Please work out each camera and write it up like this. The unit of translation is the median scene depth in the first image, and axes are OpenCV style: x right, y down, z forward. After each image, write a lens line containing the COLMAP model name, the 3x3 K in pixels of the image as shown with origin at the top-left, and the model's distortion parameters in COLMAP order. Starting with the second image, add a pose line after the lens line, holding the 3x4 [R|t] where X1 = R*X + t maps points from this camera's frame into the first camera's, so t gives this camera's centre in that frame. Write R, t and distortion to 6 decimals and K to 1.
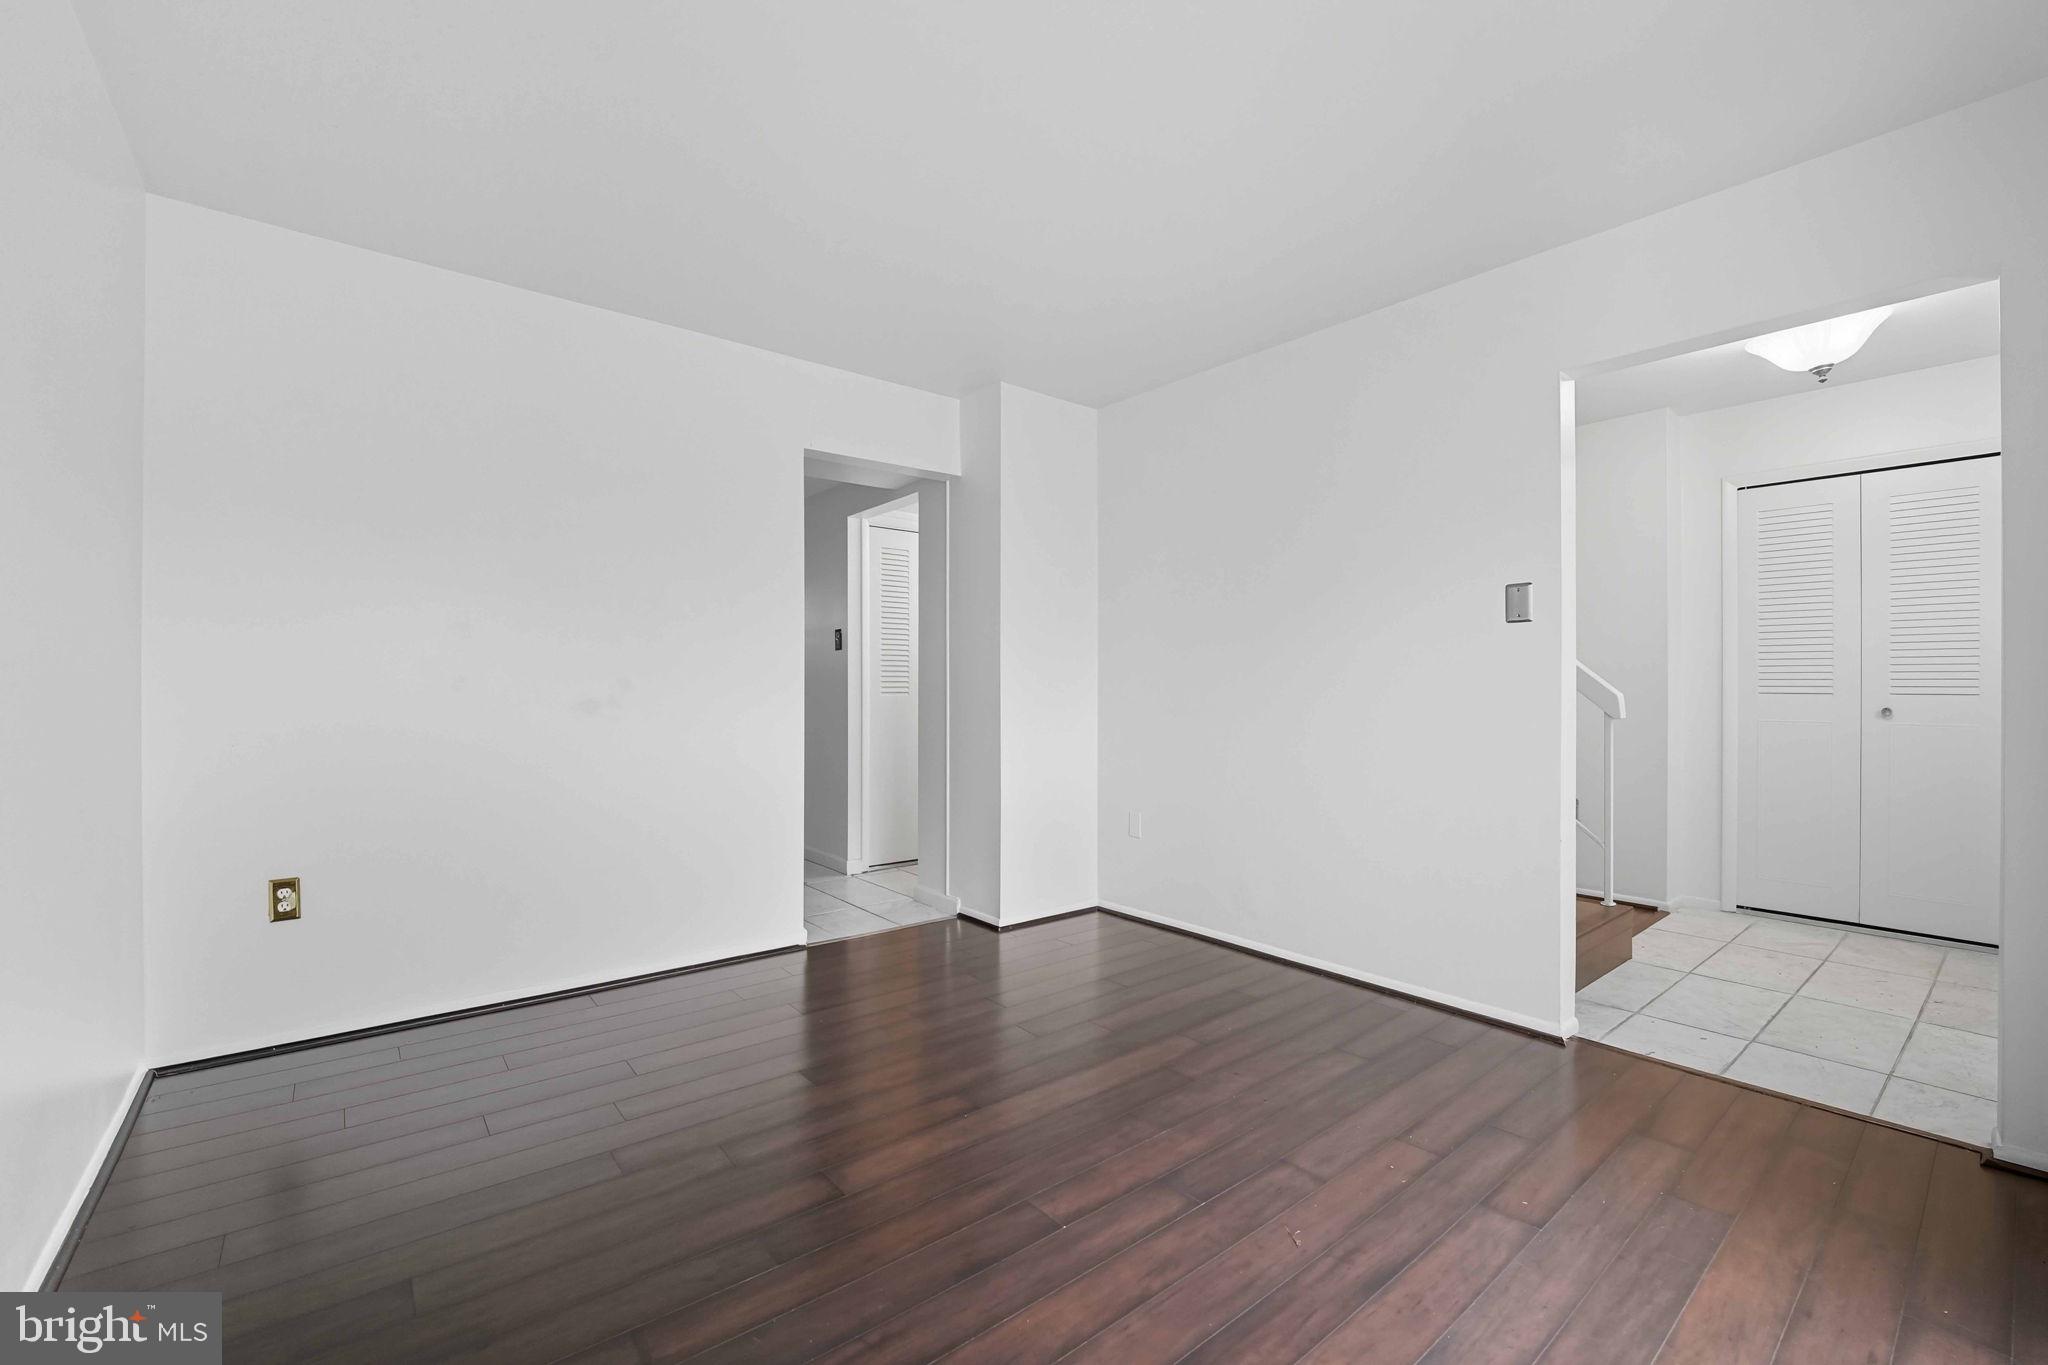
lens RADIAL K [[864.4, 0, 1013.8], [0, 864.4, 681.6], [0, 0, 1]] dist [-0.022339, 0.000234]
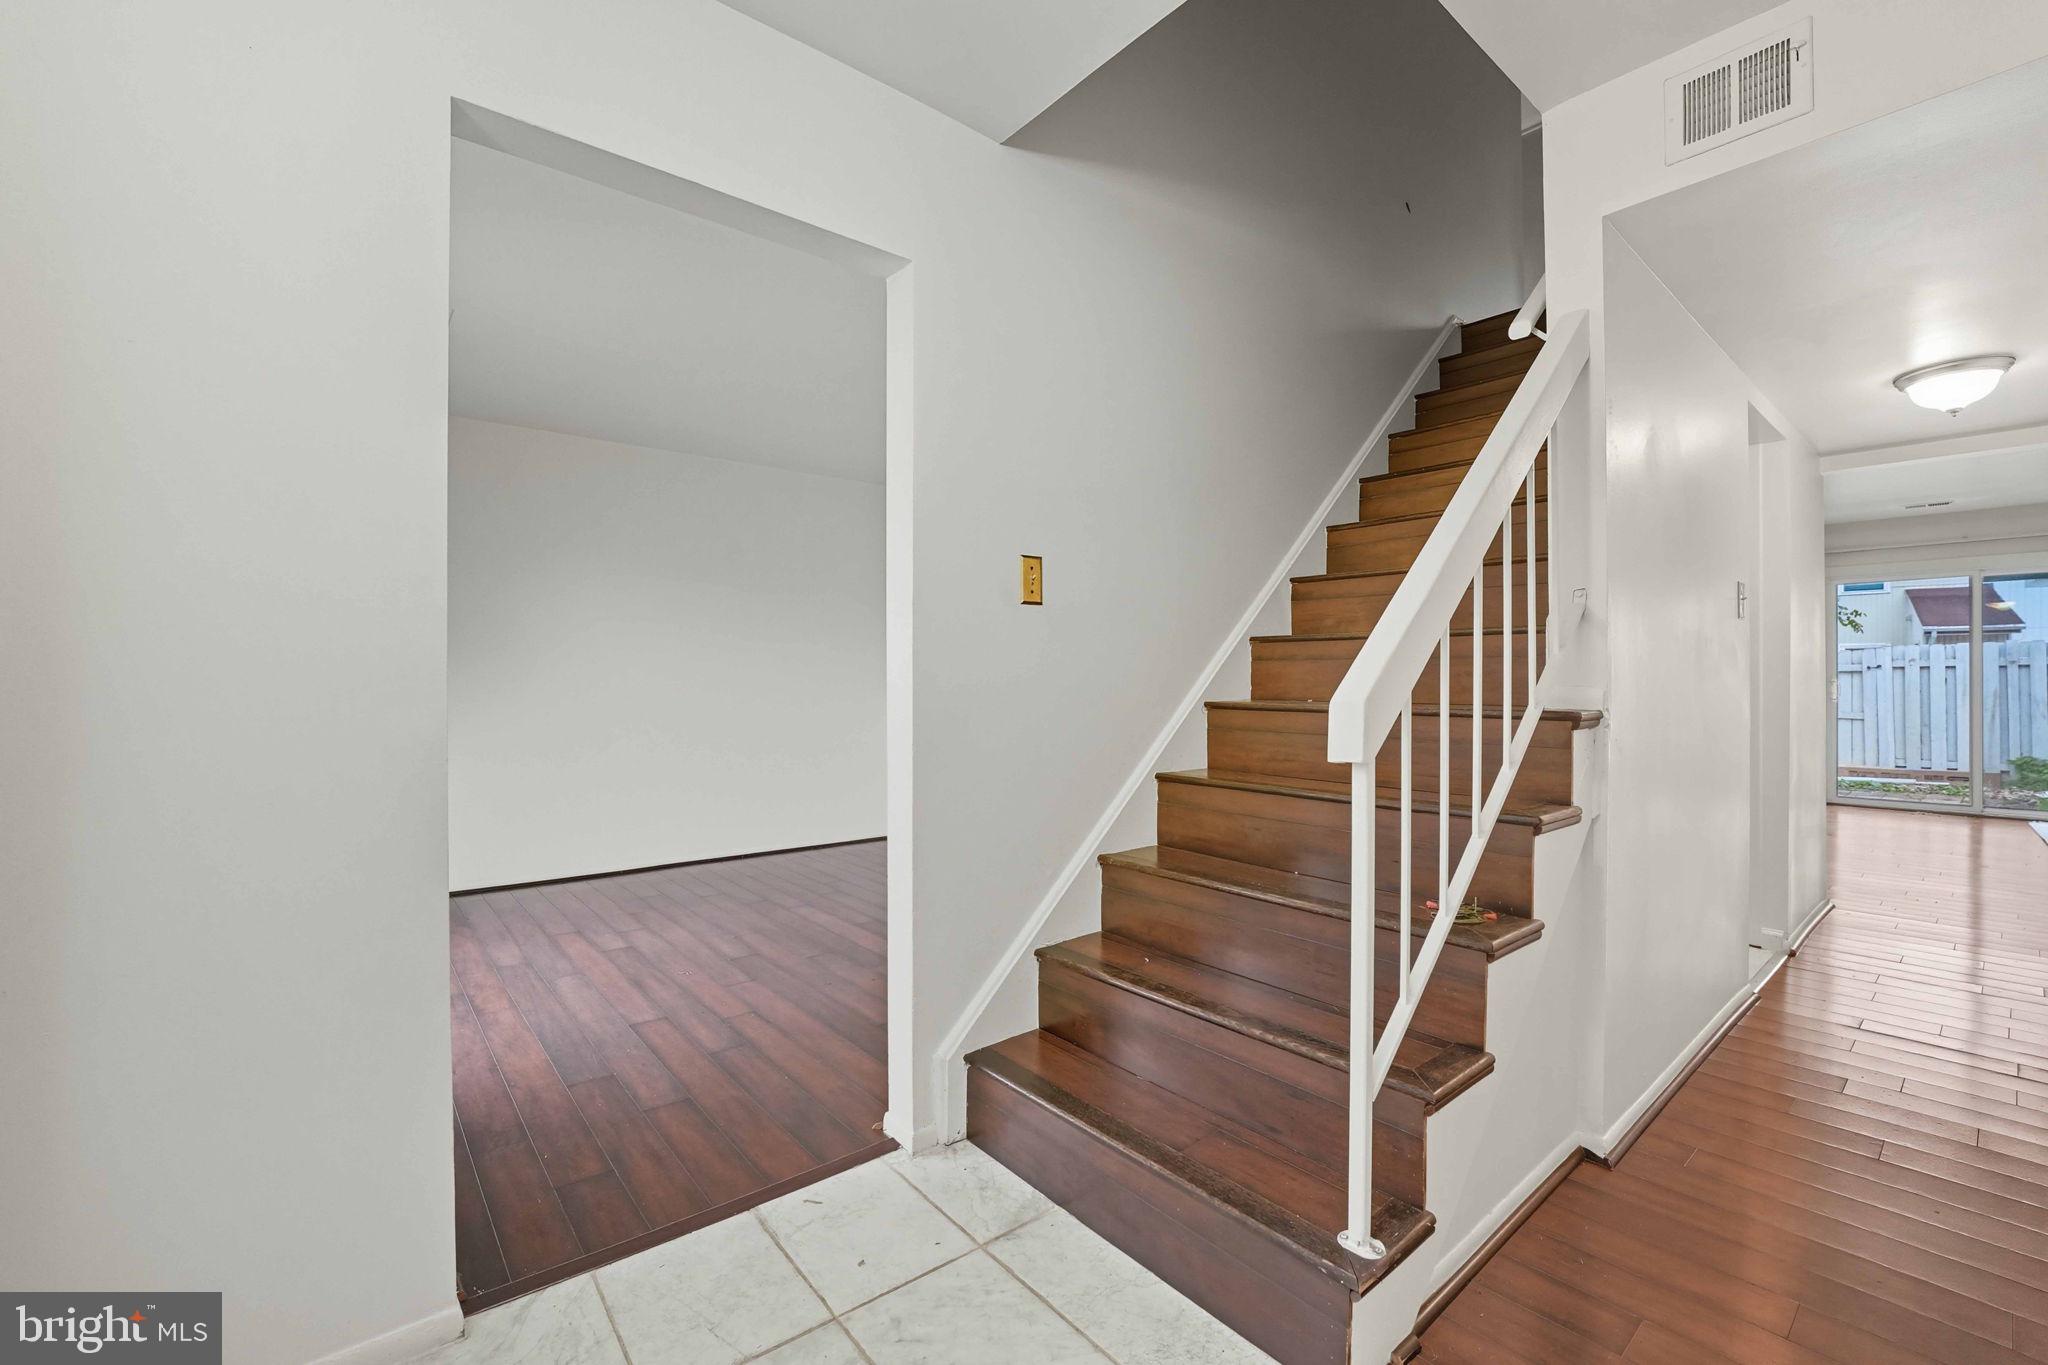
lens RADIAL K [[864.4, 0, 1013.8], [0, 864.4, 681.6], [0, 0, 1]] dist [-0.022339, 0.000234]
pose [[-0.002862, 0.003193, -0.999991, 2.031727], [0.002530, 0.999992, 0.003186, -0.002339], [0.999993, -0.002521, -0.002870, 1.578919]]
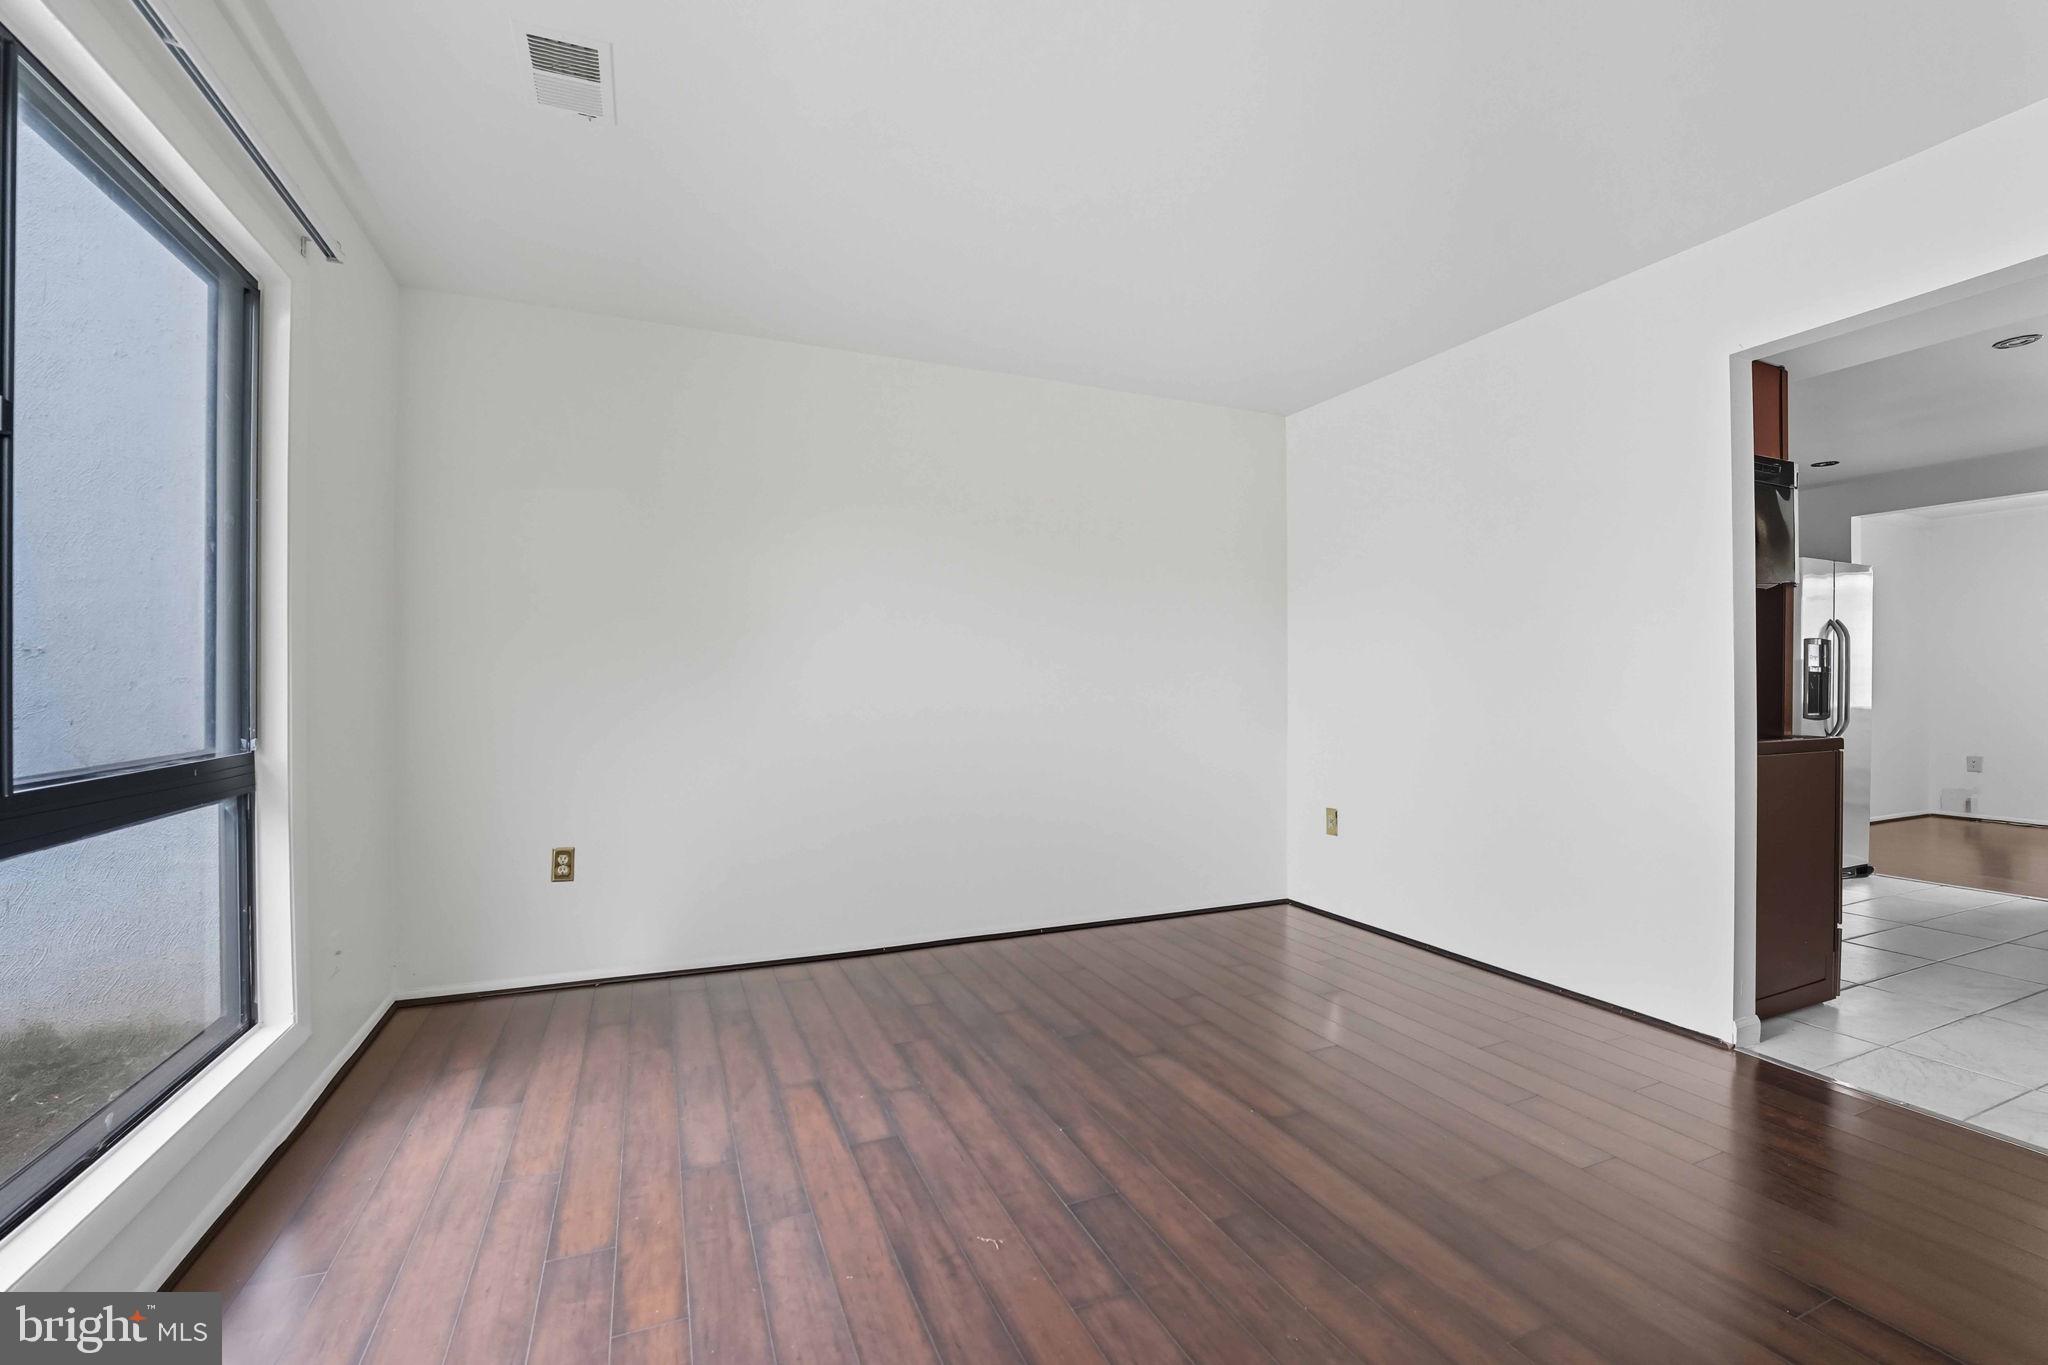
lens RADIAL K [[864.4, 0, 1013.8], [0, 864.4, 681.6], [0, 0, 1]] dist [-0.022339, 0.000234]
pose [[-0.283157, -0.007090, -0.959047, 1.162891], [0.006154, 0.999939, -0.009209, 0.007769], [0.959054, -0.008509, -0.283096, 1.191141]]
